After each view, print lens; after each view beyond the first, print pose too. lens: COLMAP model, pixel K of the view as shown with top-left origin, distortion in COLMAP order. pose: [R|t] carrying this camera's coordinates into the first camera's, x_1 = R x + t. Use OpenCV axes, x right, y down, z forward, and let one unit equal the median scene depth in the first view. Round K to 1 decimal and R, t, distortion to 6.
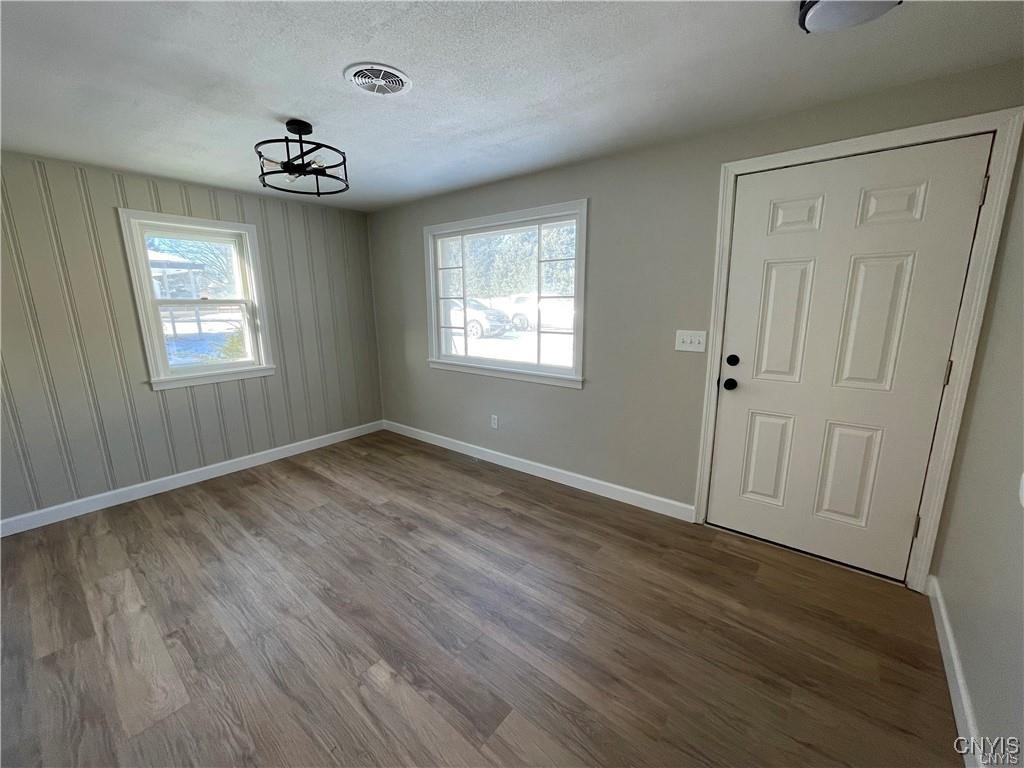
lens RADIAL K [[414.0, 0, 513.3], [0, 414.0, 382.6], [0, 0, 1]] dist [0.009489, 0.001104]
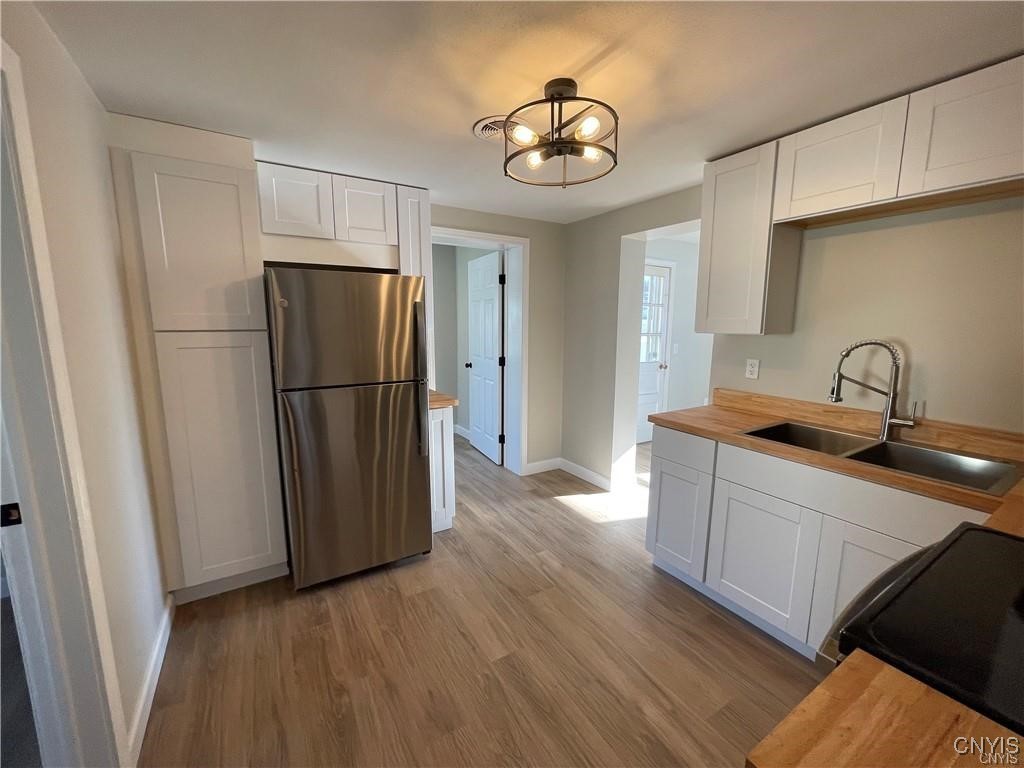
lens RADIAL K [[414.0, 0, 515.4], [0, 414.0, 383.3], [0, 0, 1]] dist [0.009489, 0.001104]
pose [[0.944090, 0.056905, -0.324738, -0.315533], [-0.073527, 0.996525, -0.039134, -0.065027], [0.321383, 0.060823, 0.944994, 0.311208]]
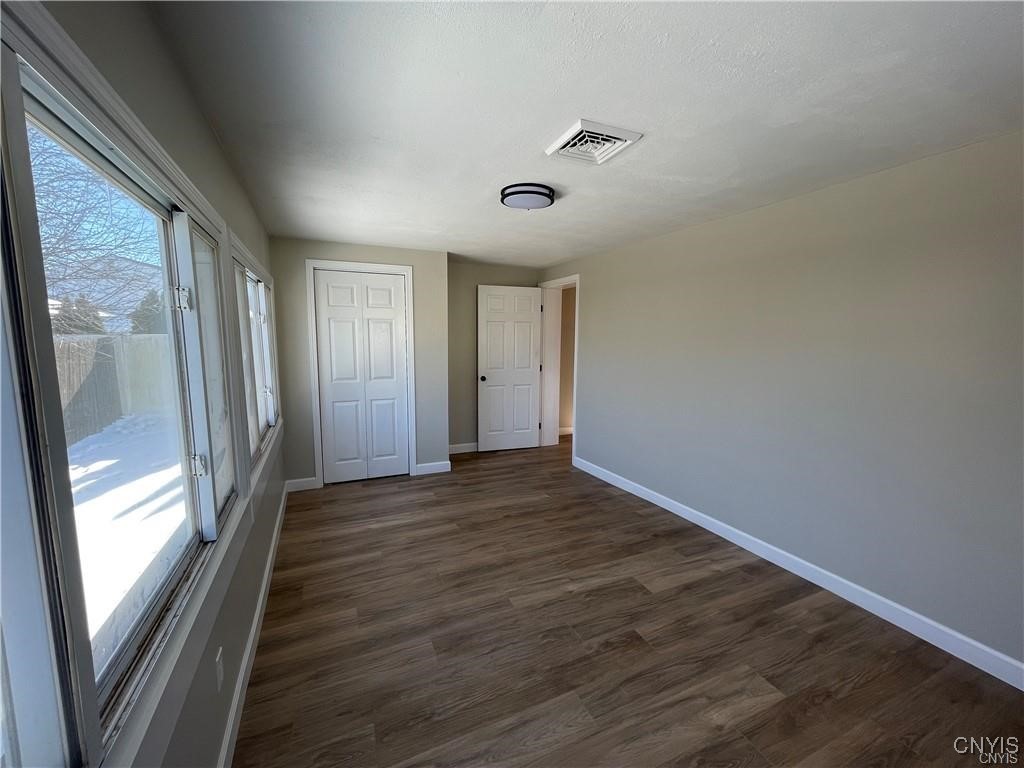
lens RADIAL K [[414.0, 0, 511.4], [0, 414.0, 386.8], [0, 0, 1]] dist [0.009489, 0.001104]
pose [[0.446704, -0.097908, 0.889308, -1.297532], [0.176556, 0.984094, 0.019659, -0.115238], [-0.877088, 0.148231, 0.456885, 0.667578]]
